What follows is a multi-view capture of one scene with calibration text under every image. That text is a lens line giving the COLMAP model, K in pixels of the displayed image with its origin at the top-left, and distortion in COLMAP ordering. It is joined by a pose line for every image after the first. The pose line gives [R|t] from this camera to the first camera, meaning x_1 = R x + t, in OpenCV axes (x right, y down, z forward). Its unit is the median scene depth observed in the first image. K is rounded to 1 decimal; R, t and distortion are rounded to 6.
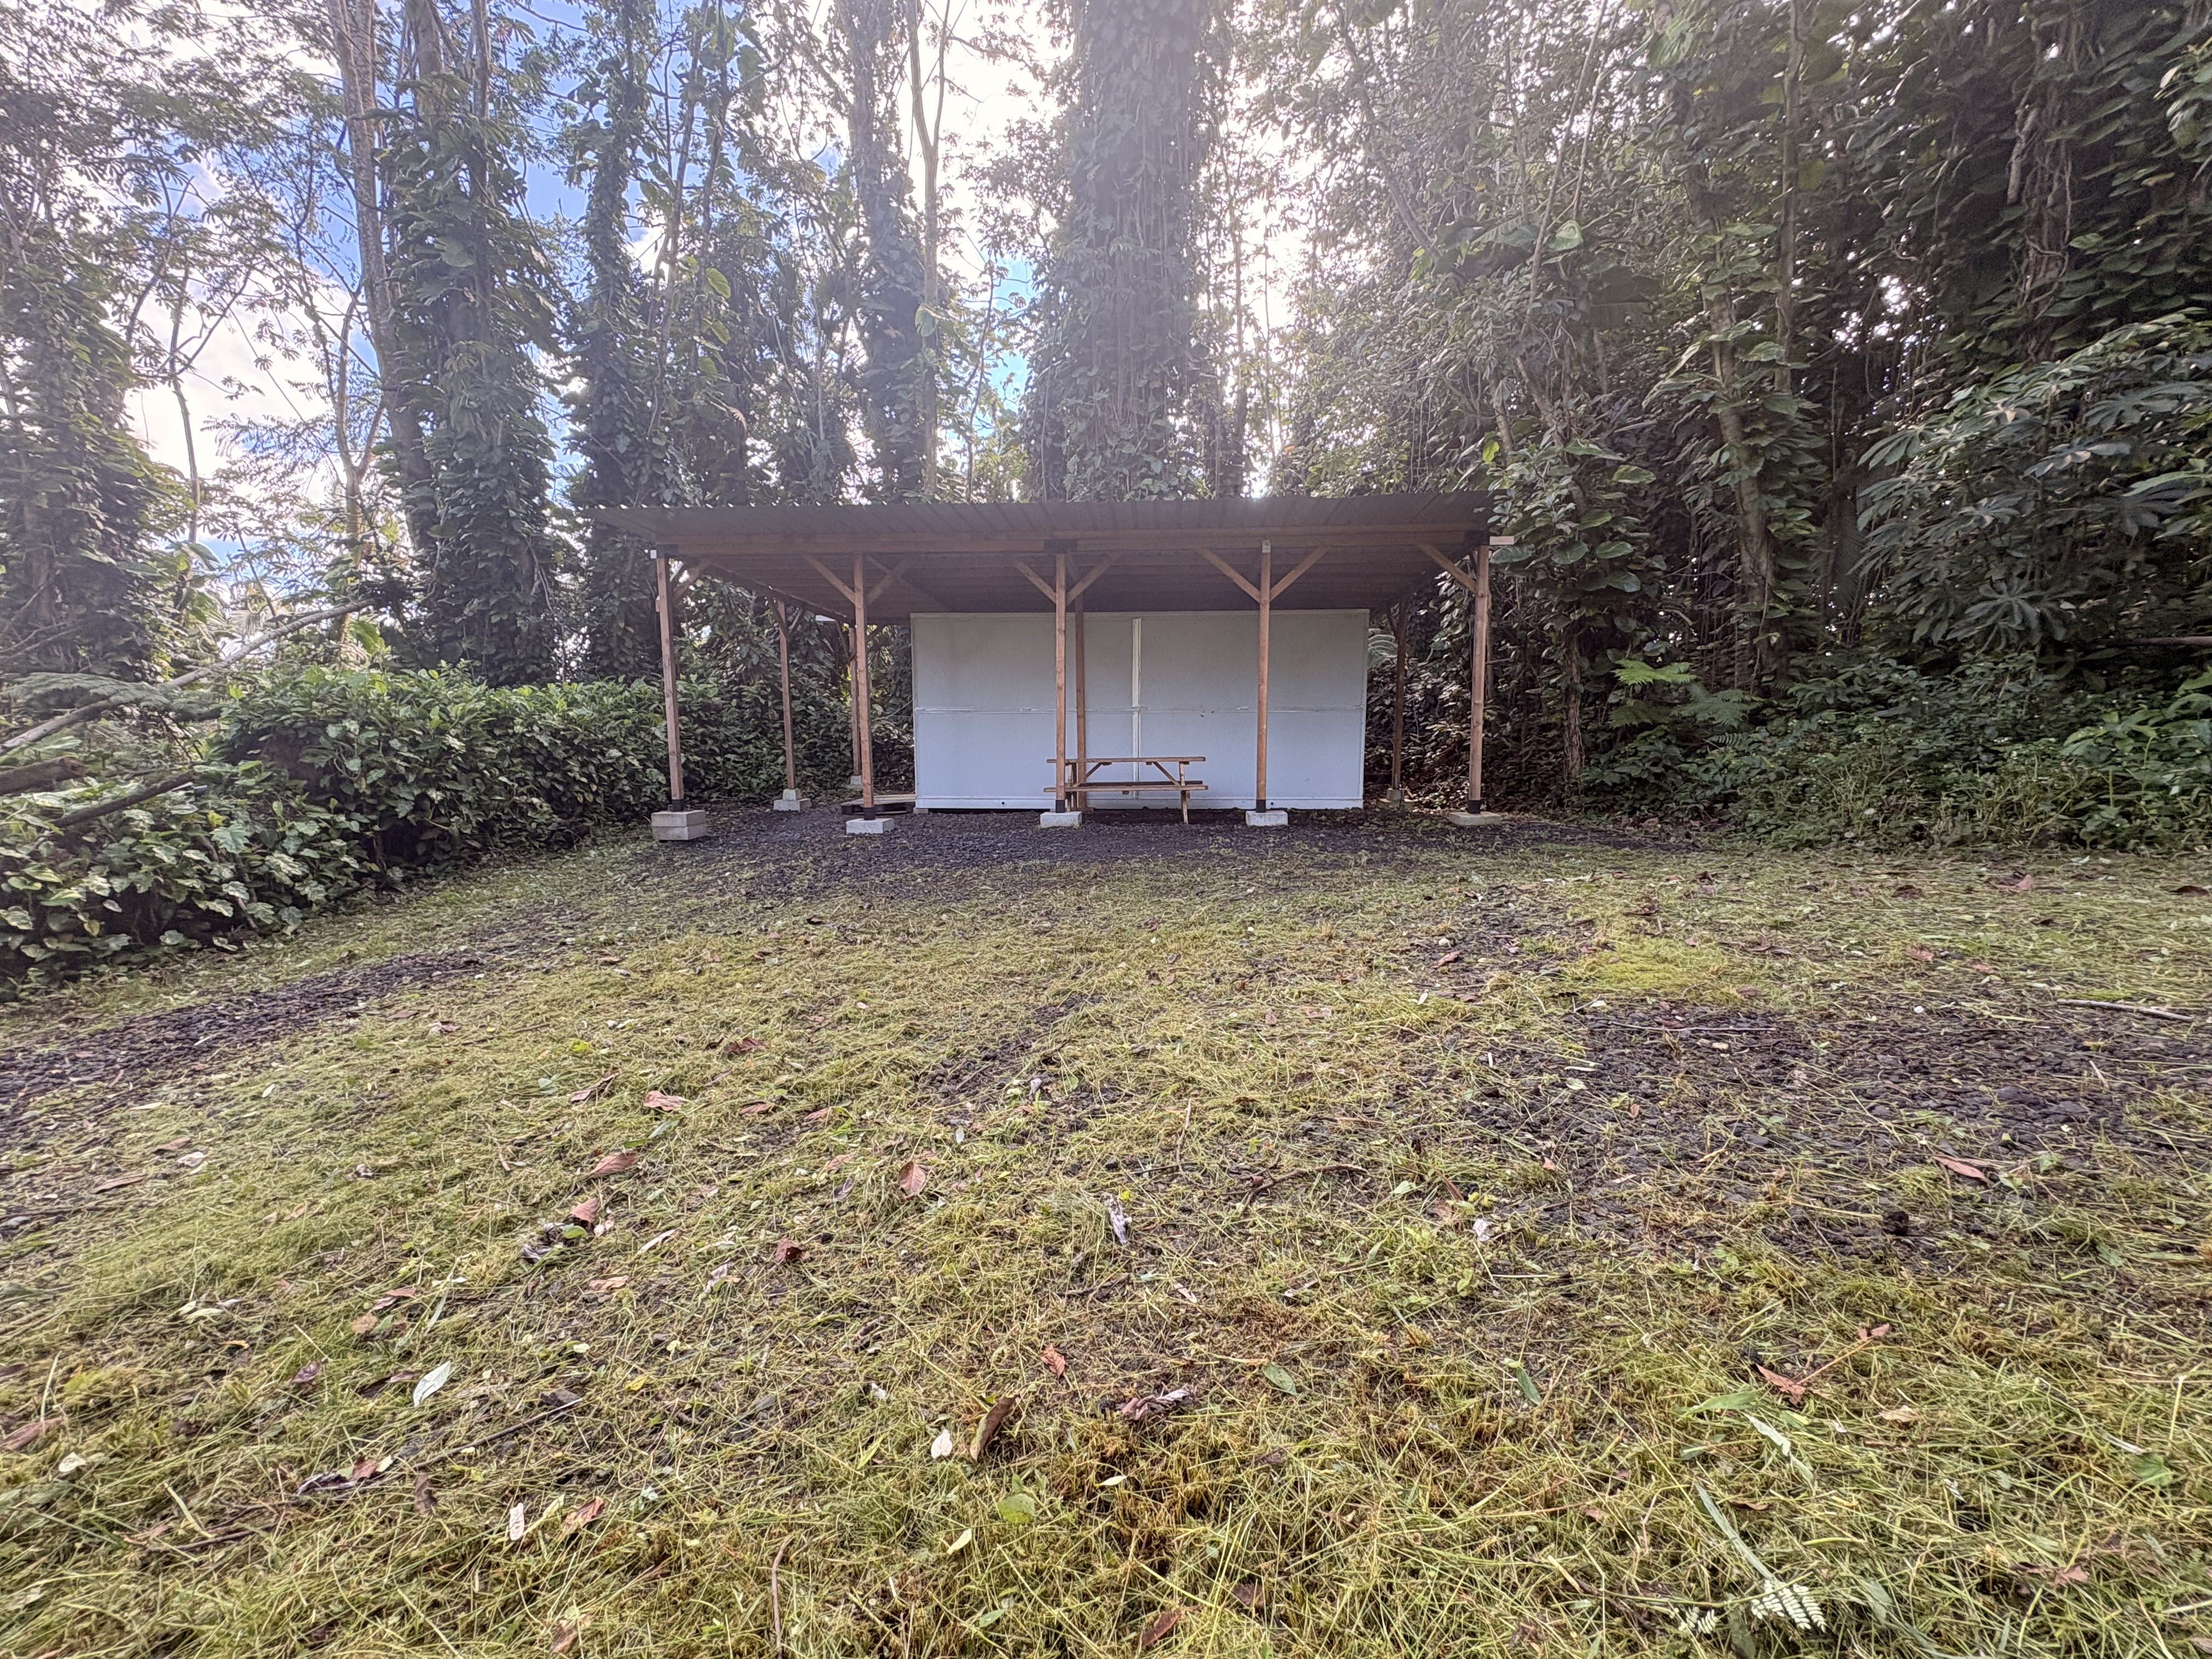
lens RADIAL K [[883.5, 0, 1100.3], [0, 883.5, 831.7], [0, 0, 1]] dist [0.000323, -0.000606]
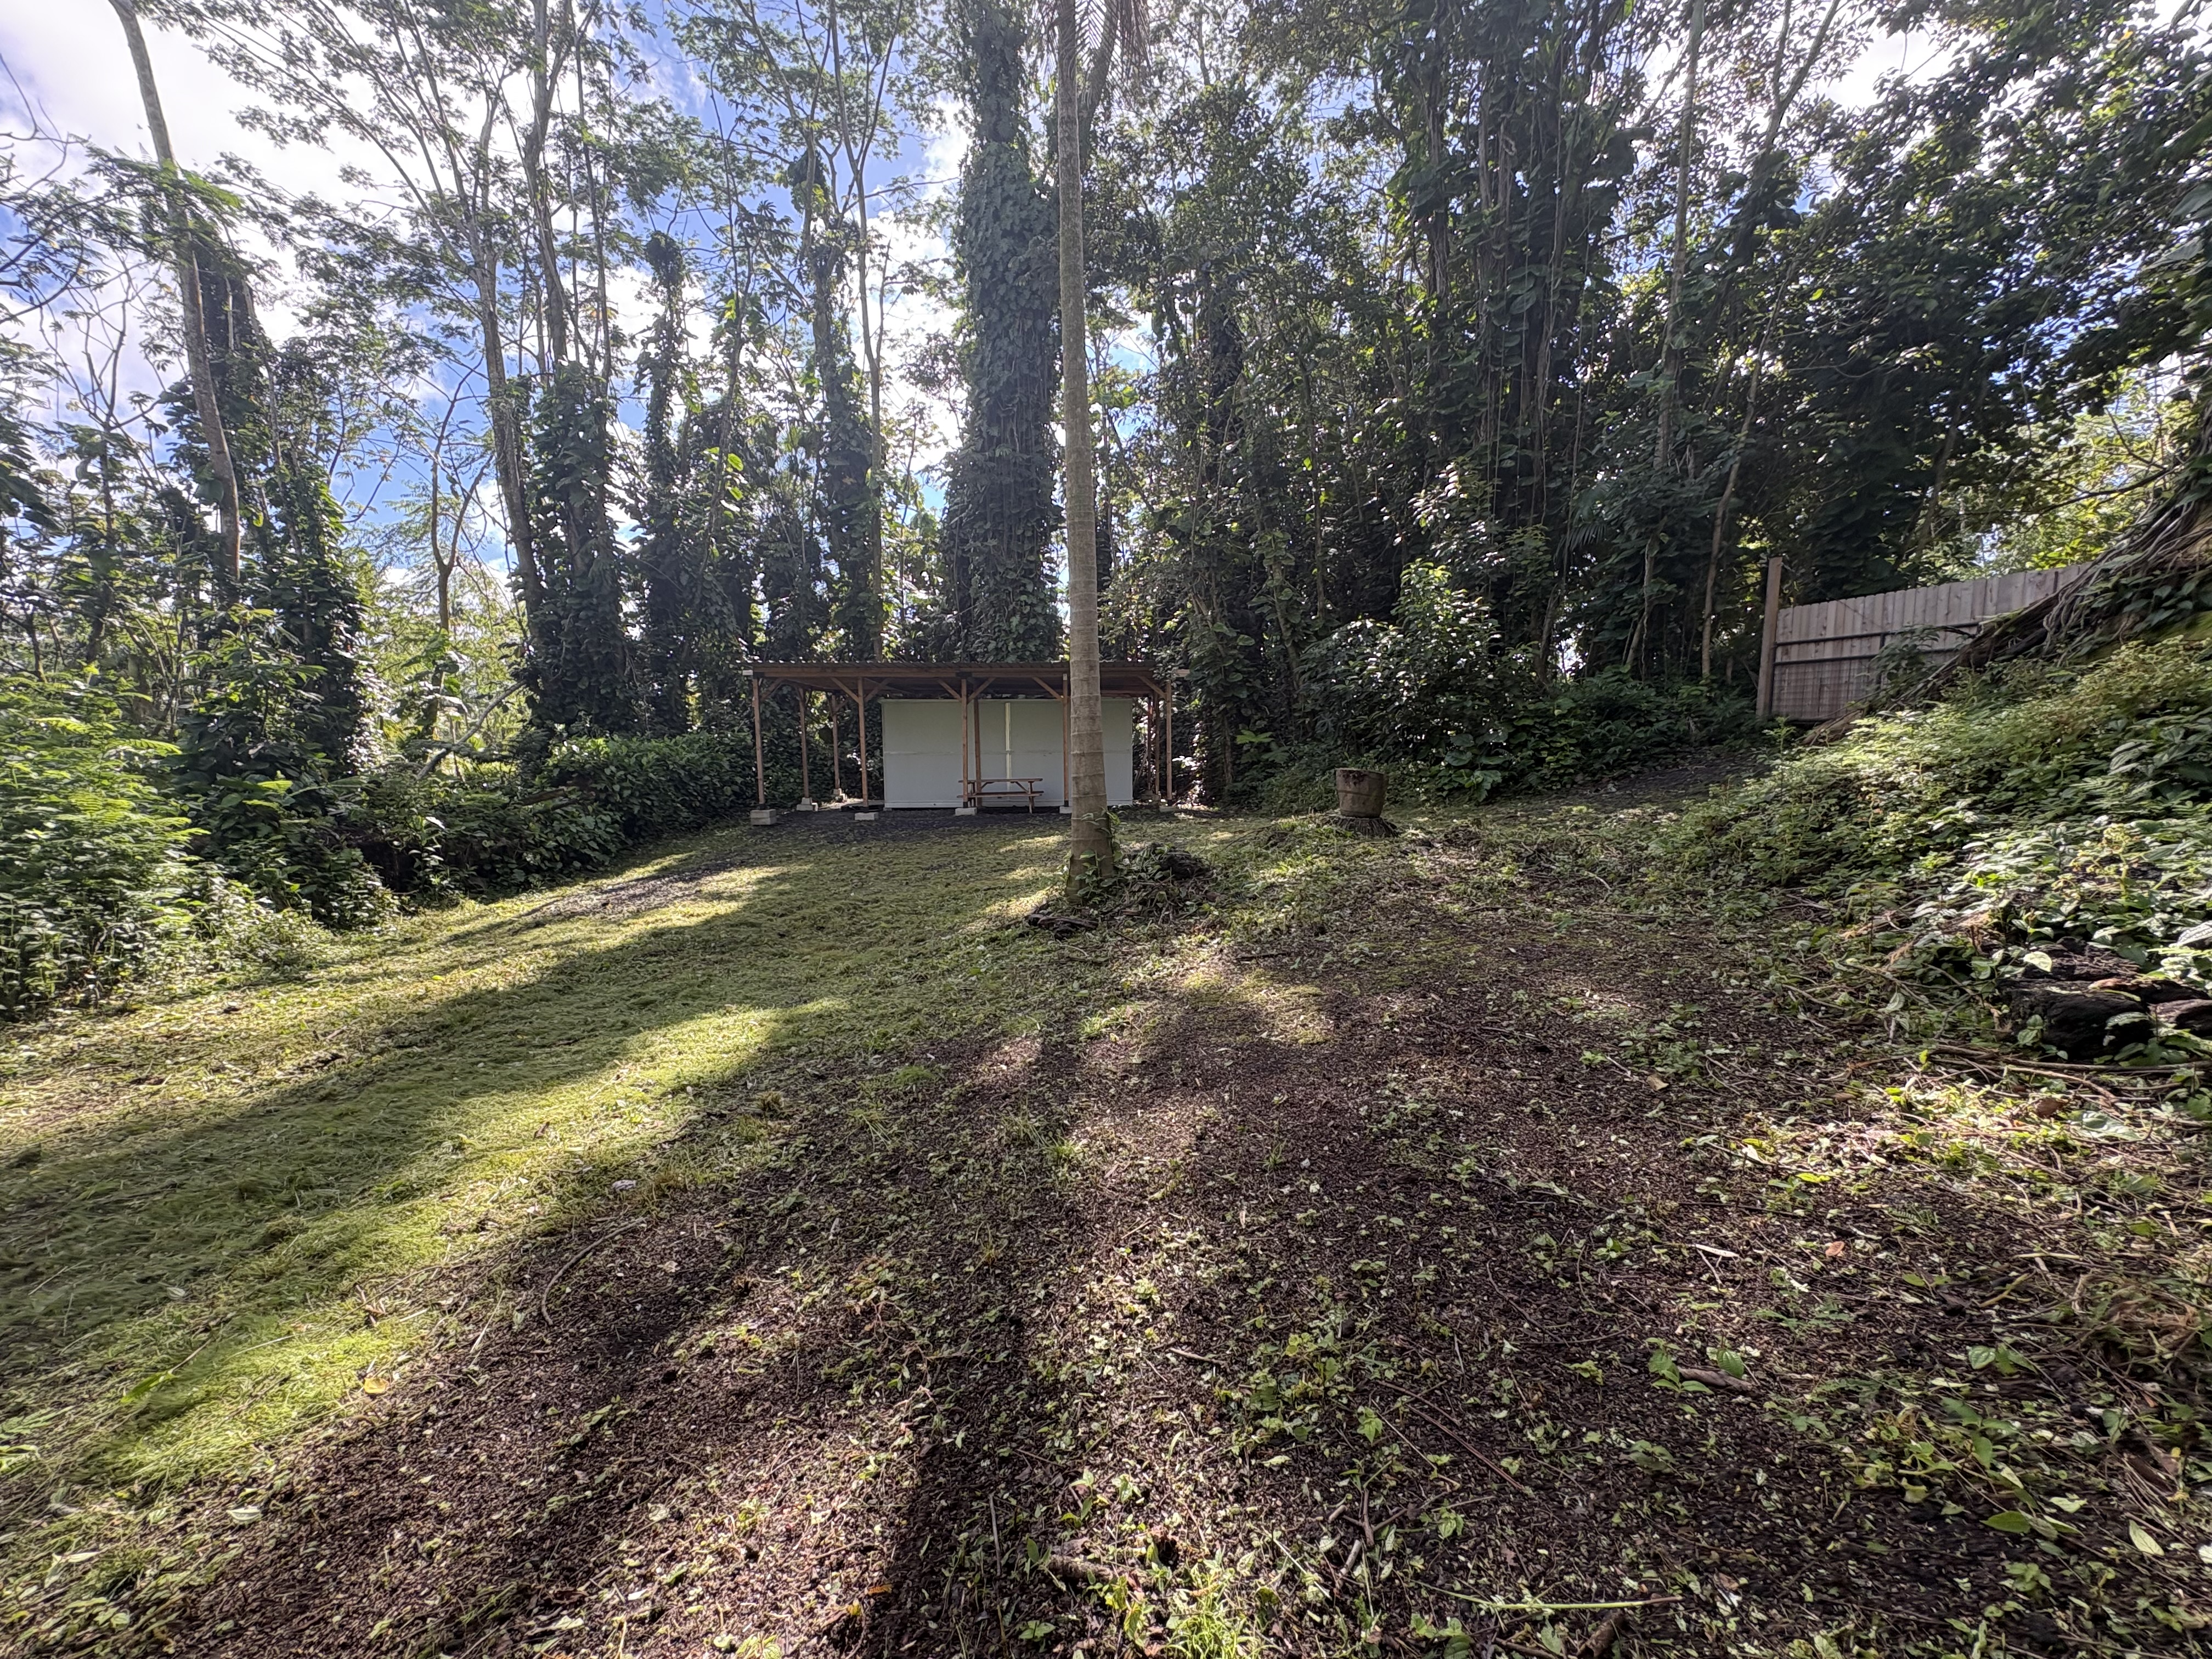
lens RADIAL K [[883.5, 0, 1100.3], [0, 883.5, 831.7], [0, 0, 1]] dist [0.000323, -0.000606]
pose [[0.995842, -0.013346, 0.090118, 0.059097], [0.014385, 0.999837, -0.010892, 0.044232], [-0.089958, 0.012143, 0.995871, -0.770537]]
